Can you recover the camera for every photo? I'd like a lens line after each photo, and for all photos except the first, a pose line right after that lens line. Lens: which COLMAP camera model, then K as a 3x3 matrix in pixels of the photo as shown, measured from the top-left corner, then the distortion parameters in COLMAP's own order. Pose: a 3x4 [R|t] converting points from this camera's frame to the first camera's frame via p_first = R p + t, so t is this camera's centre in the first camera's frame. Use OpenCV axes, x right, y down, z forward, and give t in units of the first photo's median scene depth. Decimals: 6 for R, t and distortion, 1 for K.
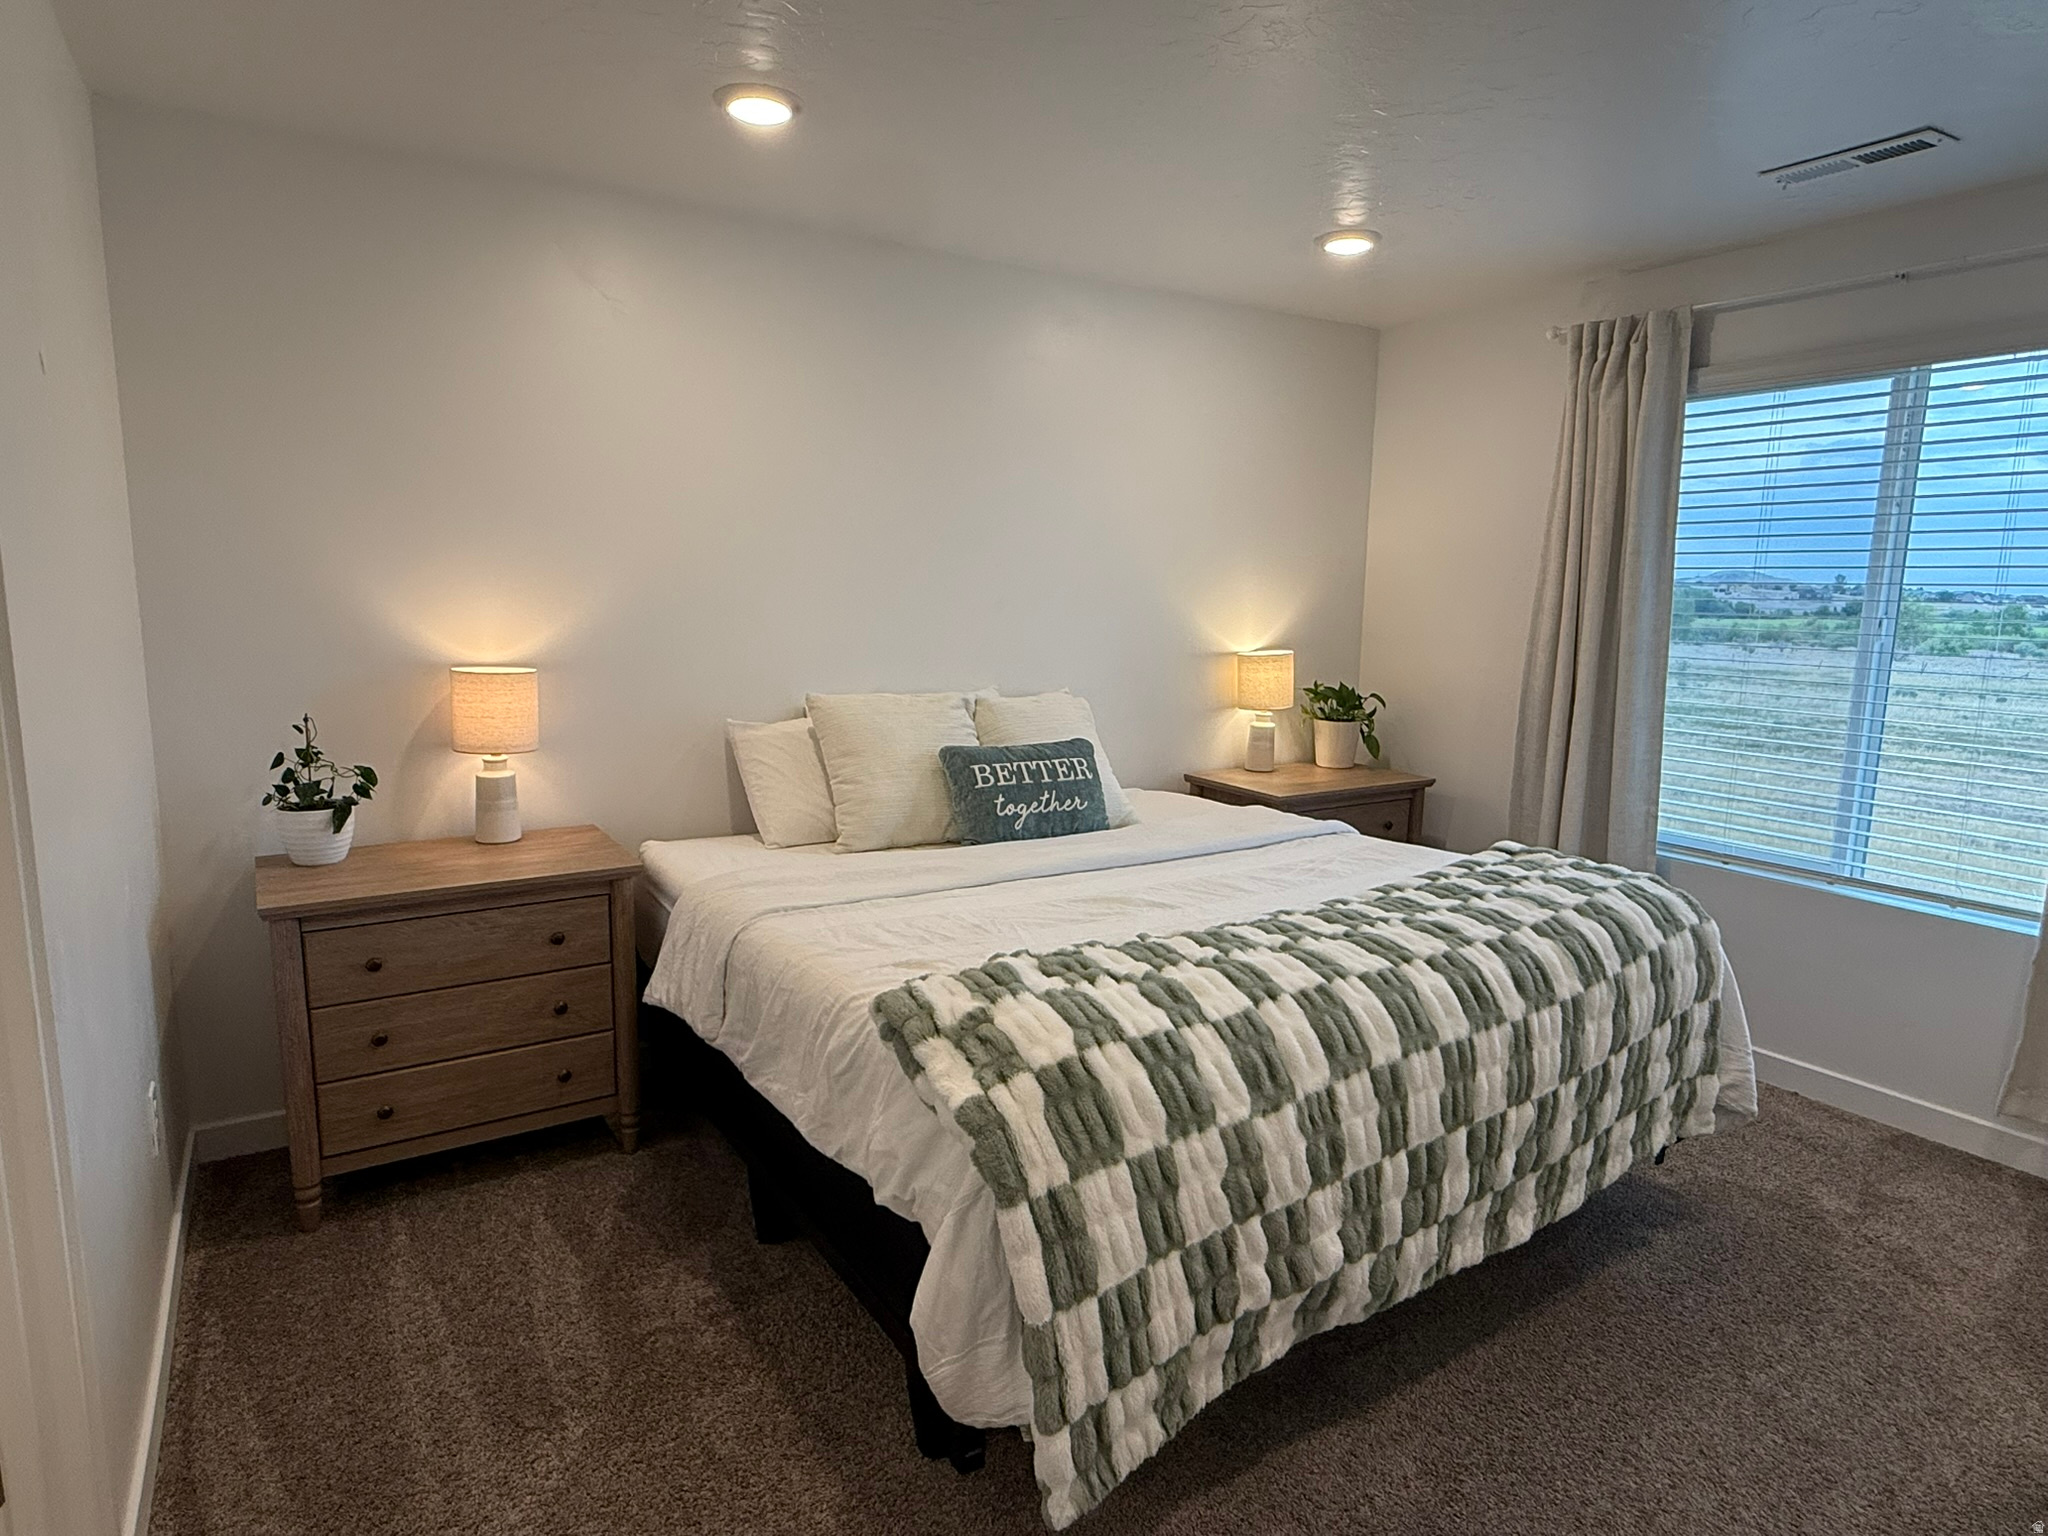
lens RADIAL K [[1152.2, 0, 1024.0], [0, 1152.2, 768.0], [0, 0, 1]] dist [0.000129, 0.000521]
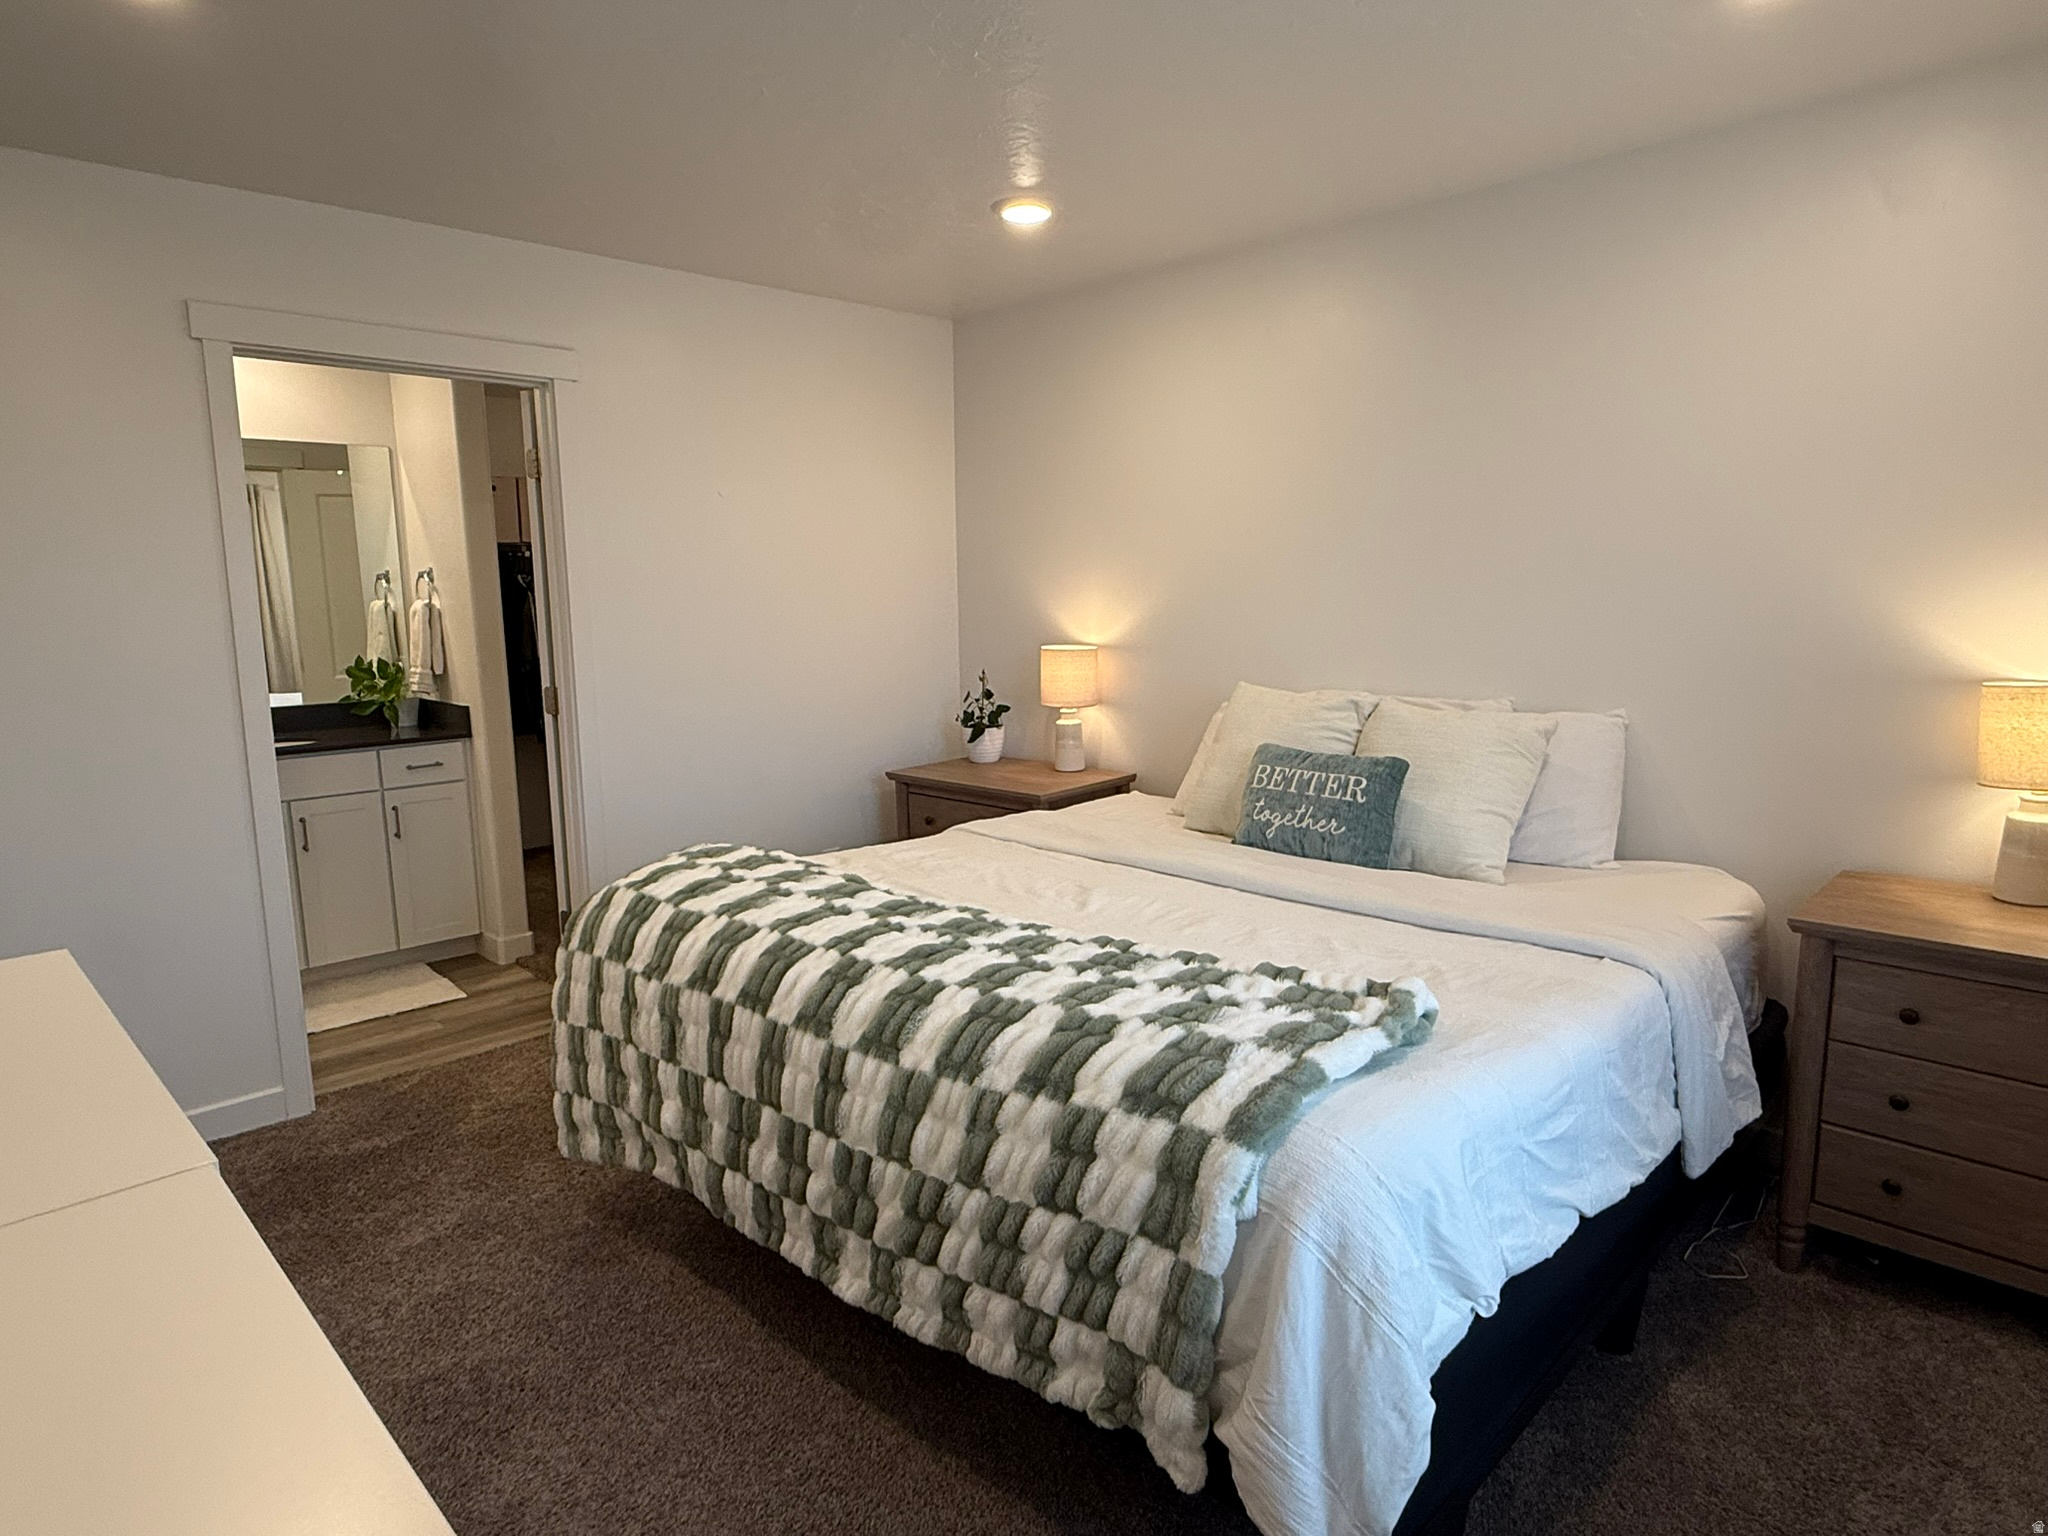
lens RADIAL K [[1277.9, 0, 1024.0], [0, 1277.9, 768.0], [0, 0, 1]] dist [0.000523, 0.000208]
pose [[0.226839, 0.129540, -0.965279, 1.283015], [-0.139870, 0.985174, 0.099341, -0.106083], [0.963836, 0.112479, 0.241594, 0.746120]]
